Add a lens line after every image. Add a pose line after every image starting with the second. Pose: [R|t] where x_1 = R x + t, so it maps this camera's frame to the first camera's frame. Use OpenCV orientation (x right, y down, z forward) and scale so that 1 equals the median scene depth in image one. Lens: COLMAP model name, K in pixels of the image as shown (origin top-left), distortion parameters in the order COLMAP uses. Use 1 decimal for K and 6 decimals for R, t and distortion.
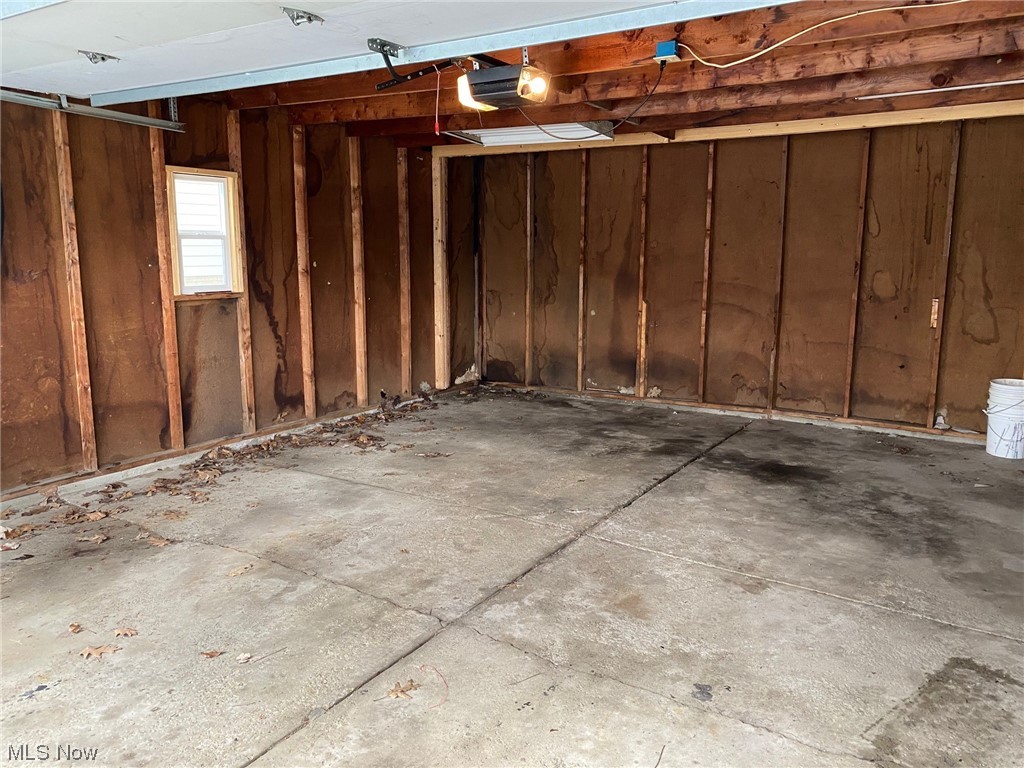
lens RADIAL K [[777.1, 0, 510.1], [0, 777.1, 380.1], [0, 0, 1]] dist [0.077065, -0.102753]
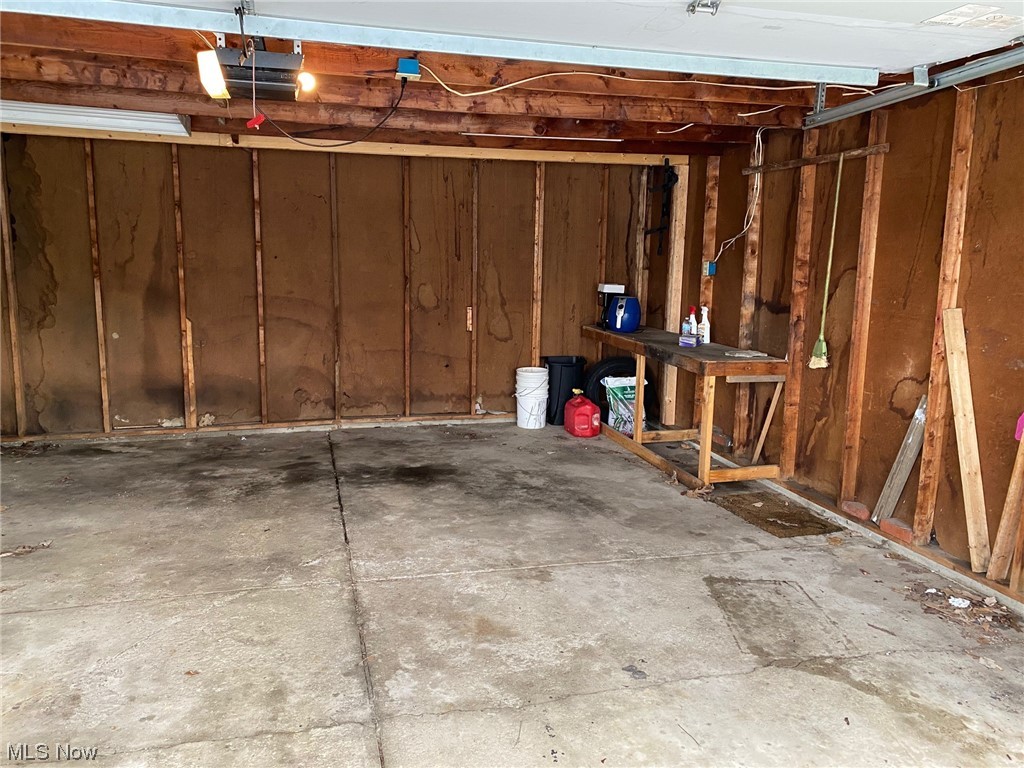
lens RADIAL K [[777.1, 0, 510.1], [0, 777.1, 380.1], [0, 0, 1]] dist [0.077065, -0.102753]
pose [[0.666479, -0.109067, 0.737502, -0.329619], [0.112687, 0.992613, 0.044960, -0.042519], [-0.736958, 0.053142, 0.673846, 0.183227]]
